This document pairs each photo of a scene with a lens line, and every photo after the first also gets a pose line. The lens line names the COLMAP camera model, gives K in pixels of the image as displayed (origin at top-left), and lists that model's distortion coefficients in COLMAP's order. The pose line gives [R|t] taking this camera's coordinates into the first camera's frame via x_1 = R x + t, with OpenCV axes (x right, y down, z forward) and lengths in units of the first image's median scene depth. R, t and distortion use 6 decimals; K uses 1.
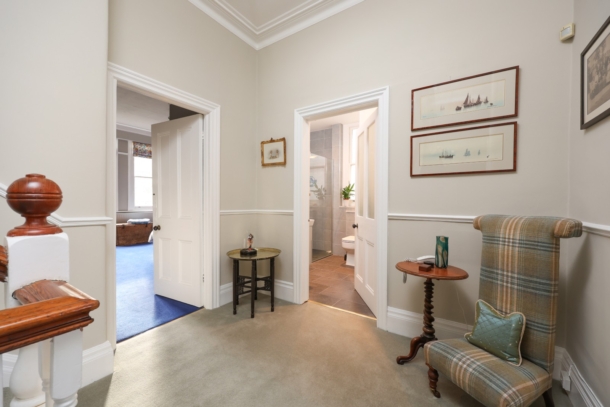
lens RADIAL K [[244.2, 0, 306.3], [0, 244.2, 203.1], [0, 0, 1]] dist [-0.004590, -0.000171]
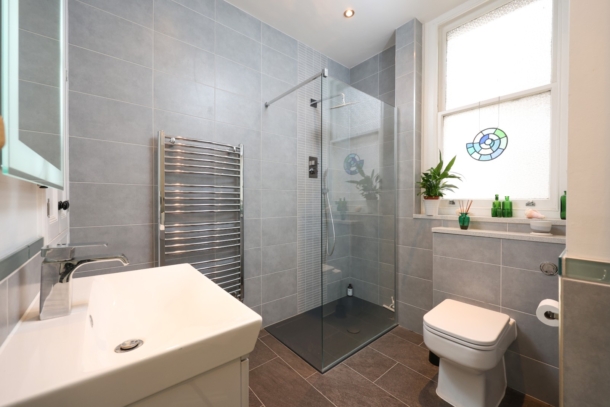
lens RADIAL K [[244.2, 0, 303.3], [0, 244.2, 203.5], [0, 0, 1]] dist [-0.004590, -0.000171]
pose [[0.962068, 0.001151, -0.272807, 0.064824], [-0.005096, 0.999892, -0.013753, -0.000772], [0.272762, 0.014621, 0.961971, 0.525047]]
